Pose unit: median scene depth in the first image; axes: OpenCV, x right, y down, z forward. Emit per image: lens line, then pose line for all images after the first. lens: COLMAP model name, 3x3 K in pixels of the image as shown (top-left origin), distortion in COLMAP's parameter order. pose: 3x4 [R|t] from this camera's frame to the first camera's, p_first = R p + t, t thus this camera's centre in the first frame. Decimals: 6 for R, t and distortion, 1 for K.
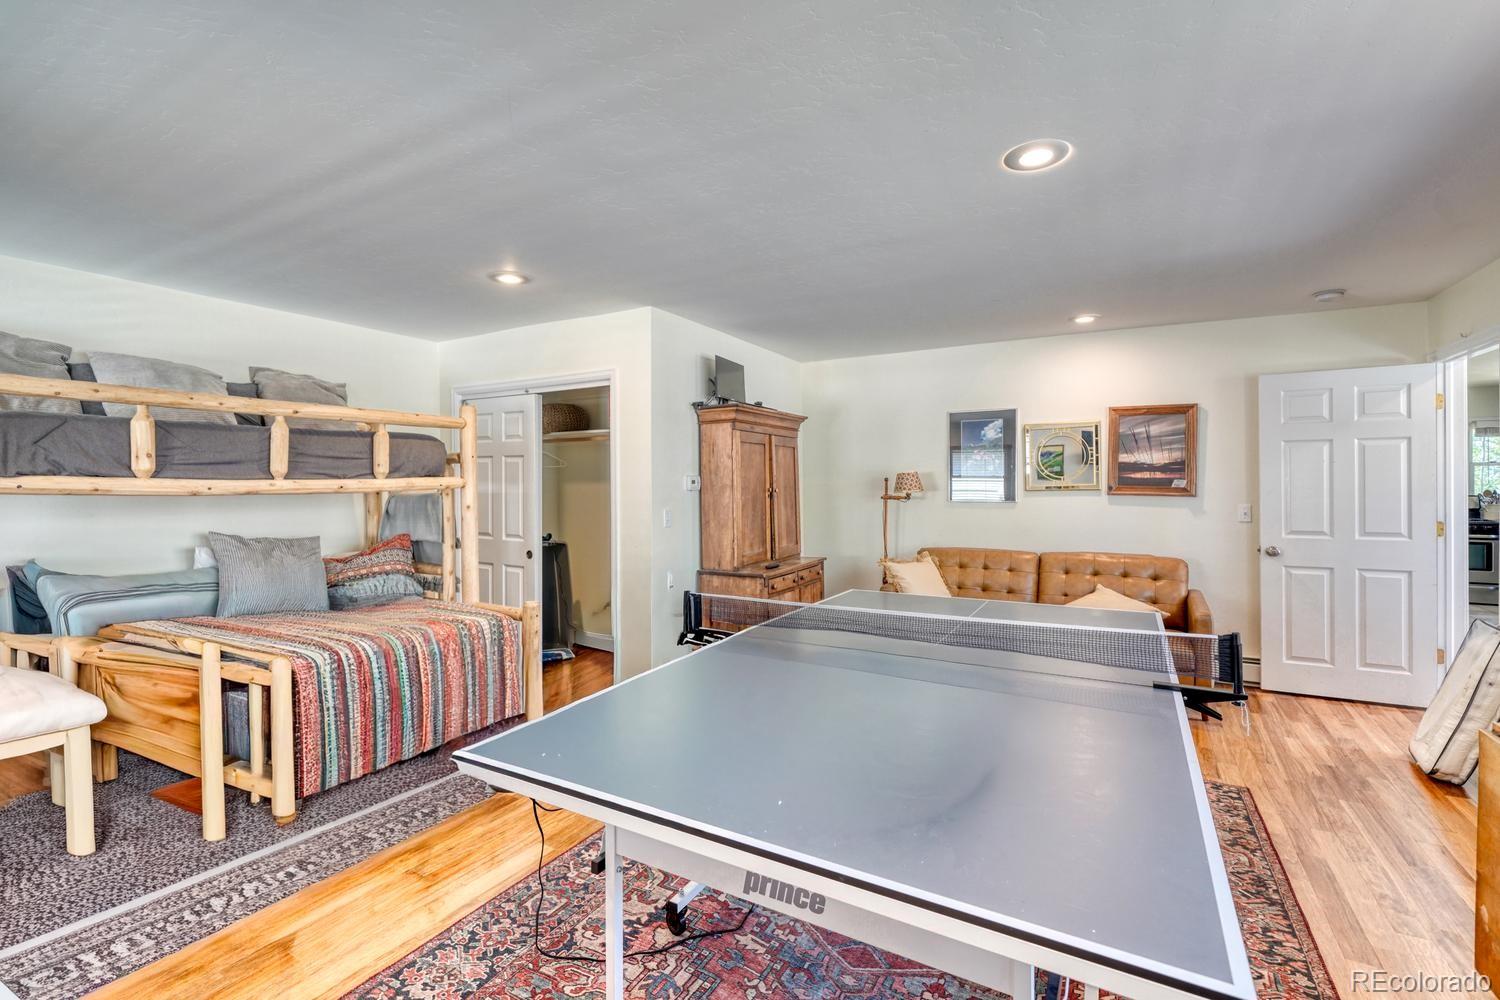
lens RADIAL K [[642.0, 0, 750.1], [0, 642.0, 494.4], [0, 0, 1]] dist [-0.007059, 0.001150]
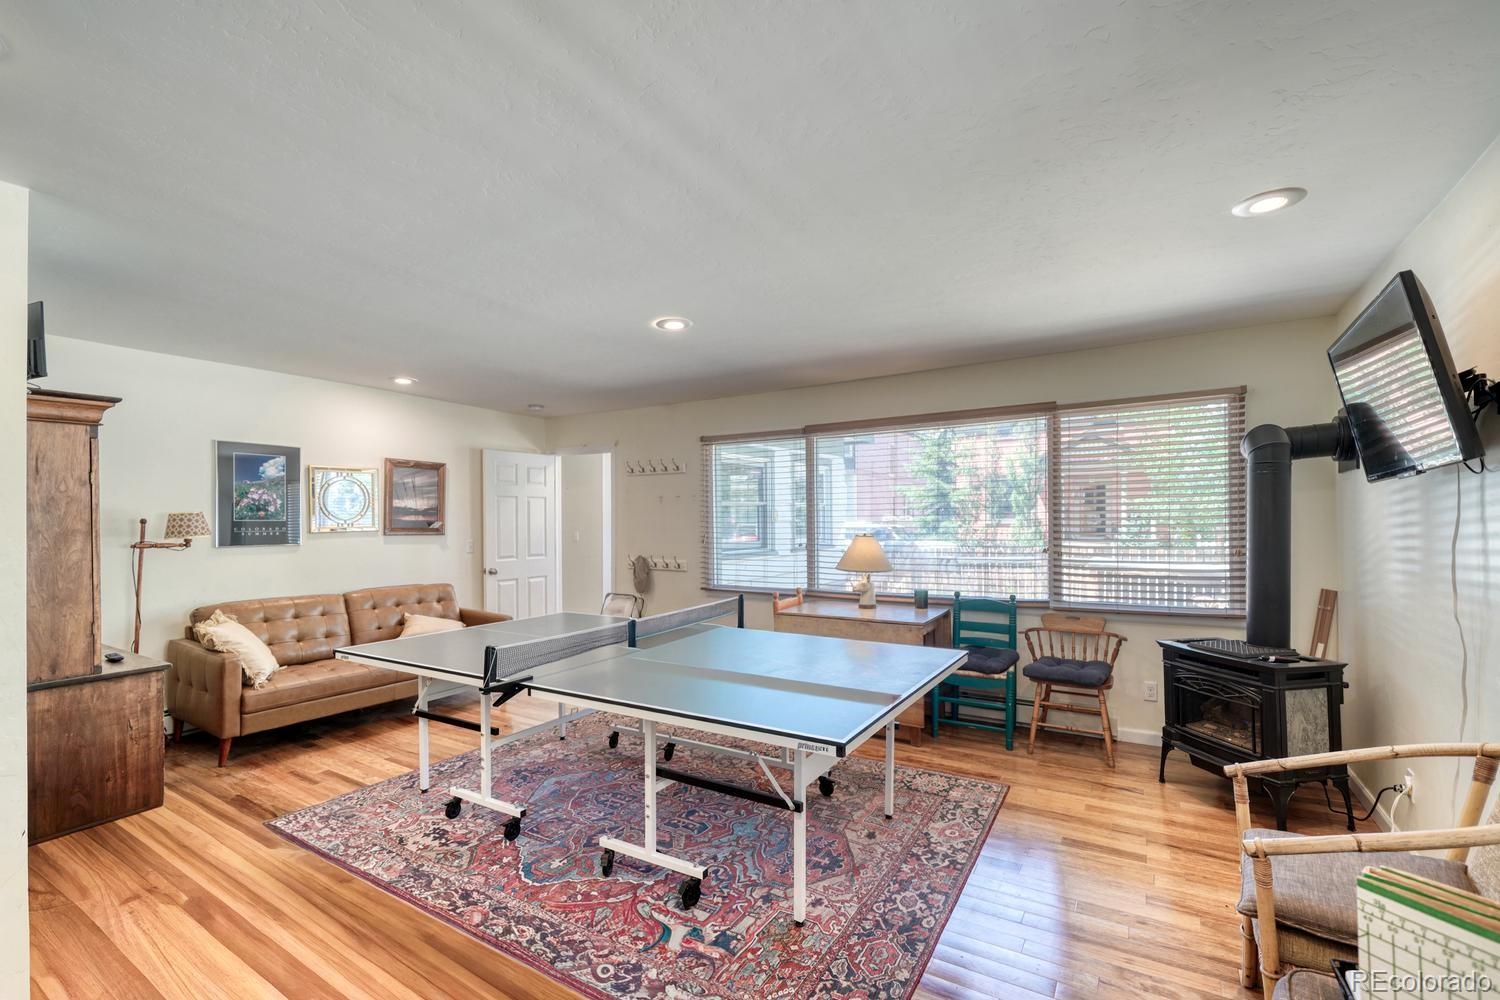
lens RADIAL K [[642.0, 0, 749.4], [0, 642.0, 509.6], [0, 0, 1]] dist [-0.007059, 0.001150]
pose [[0.022216, 0.020688, 0.999539, -0.566039], [0.023464, 0.999500, -0.021209, -0.005887], [-0.999478, 0.023924, 0.021719, 0.344245]]
